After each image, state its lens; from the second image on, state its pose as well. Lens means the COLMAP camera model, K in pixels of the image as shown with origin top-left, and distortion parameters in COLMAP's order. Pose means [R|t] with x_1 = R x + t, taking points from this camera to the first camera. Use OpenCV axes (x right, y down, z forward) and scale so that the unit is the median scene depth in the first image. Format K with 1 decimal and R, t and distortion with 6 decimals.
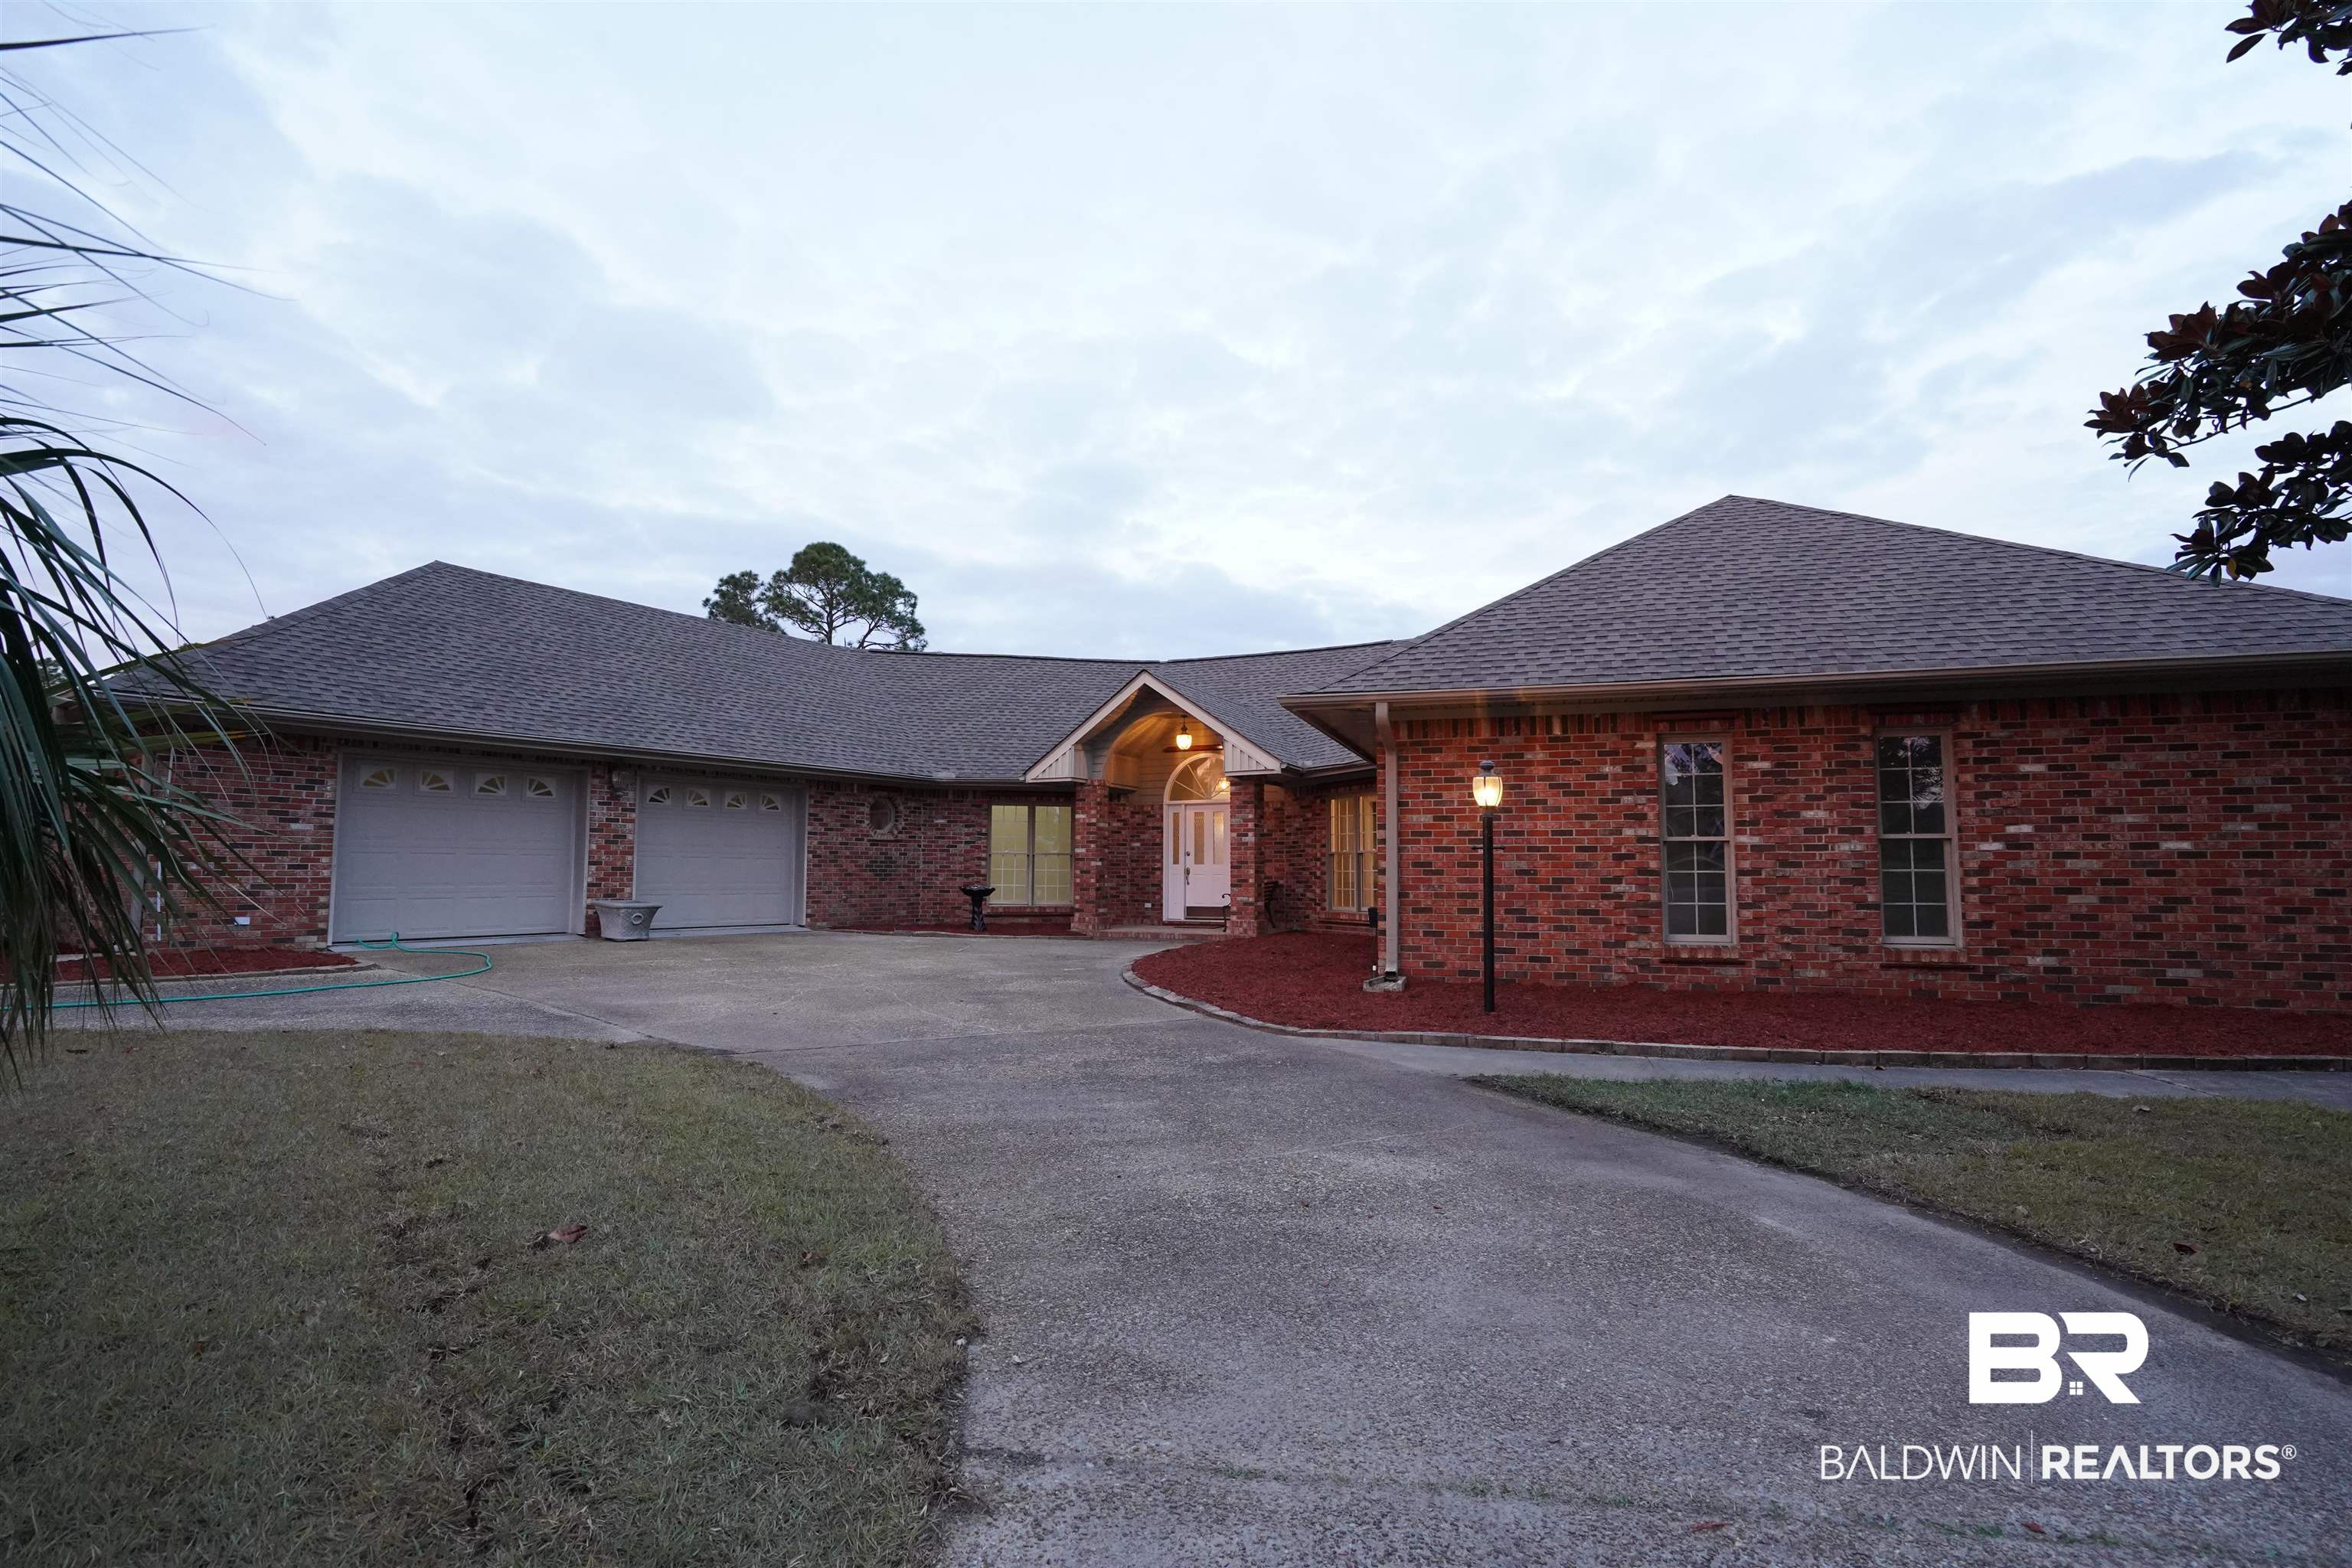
lens RADIAL K [[1089.5, 0, 1185.4], [0, 1089.5, 783.4], [0, 0, 1]] dist [-0.058247, 0.021994]
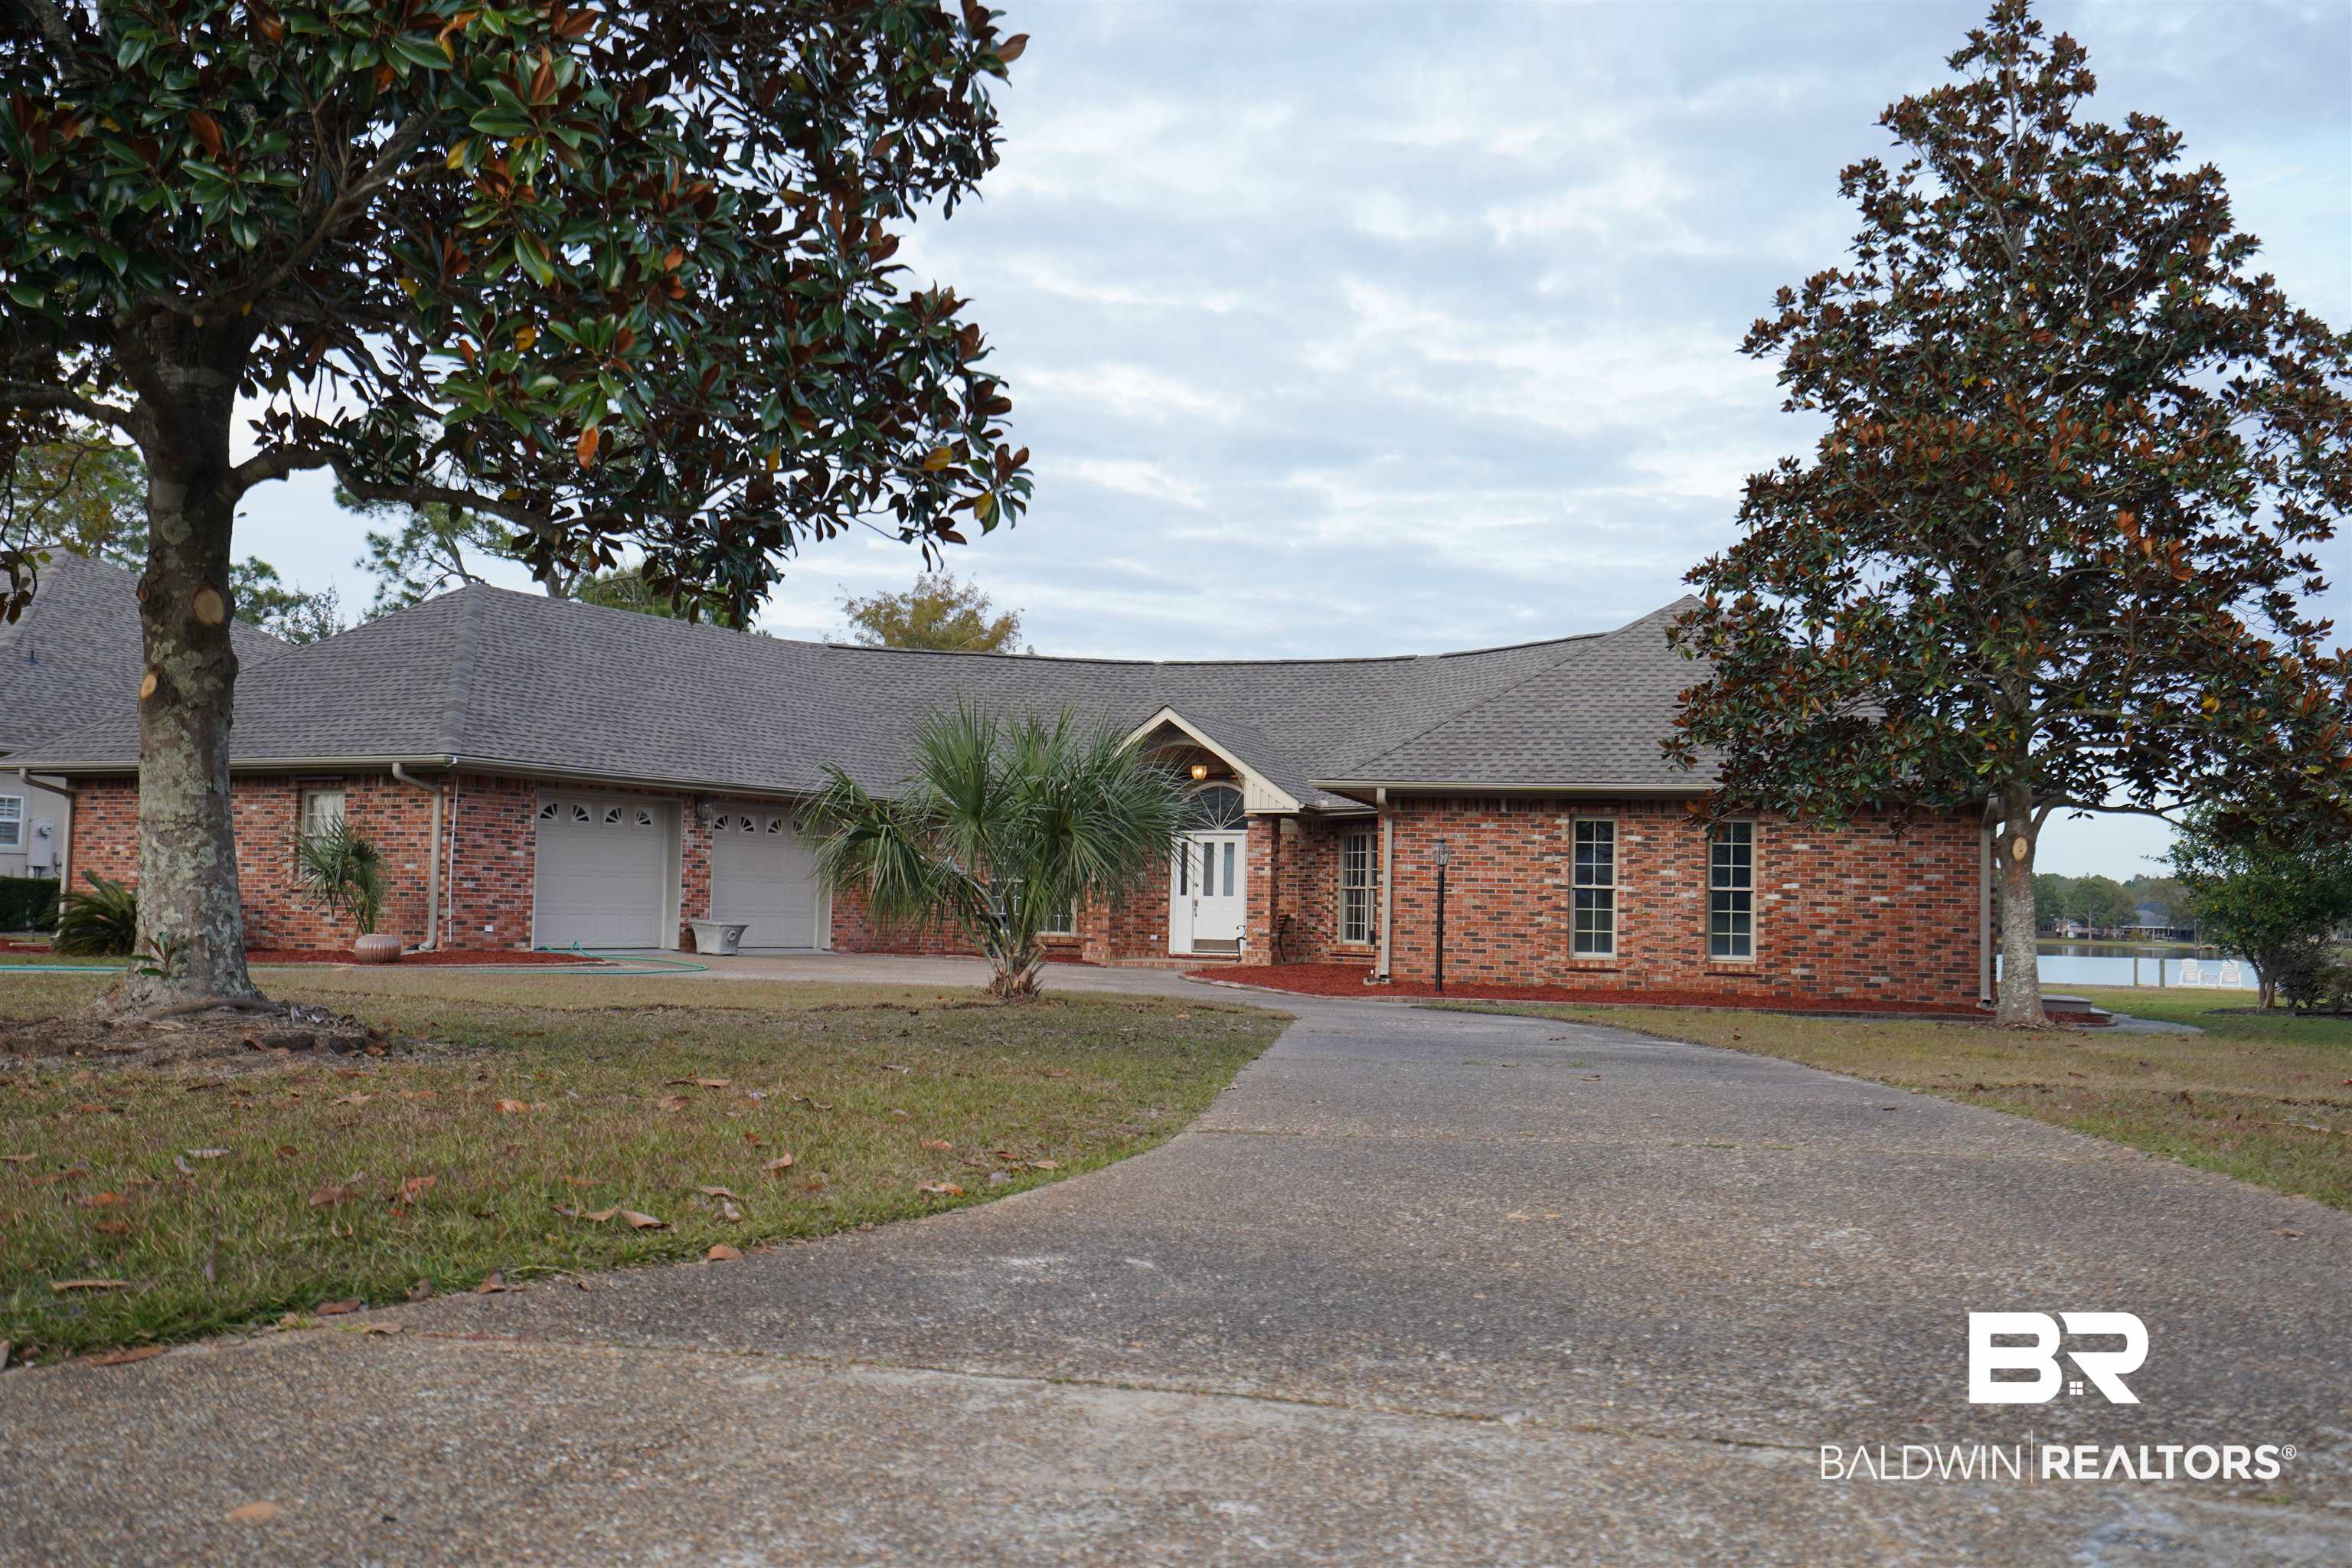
lens RADIAL K [[2366.3, 0, 1168.5], [0, 2366.3, 792.9], [0, 0, 1]] dist [0.001706, 0.000000]
pose [[0.998044, 0.022807, 0.058200, -0.291449], [-0.024620, 0.999228, 0.030626, -0.160257], [-0.057457, -0.031999, 0.997835, -2.171109]]
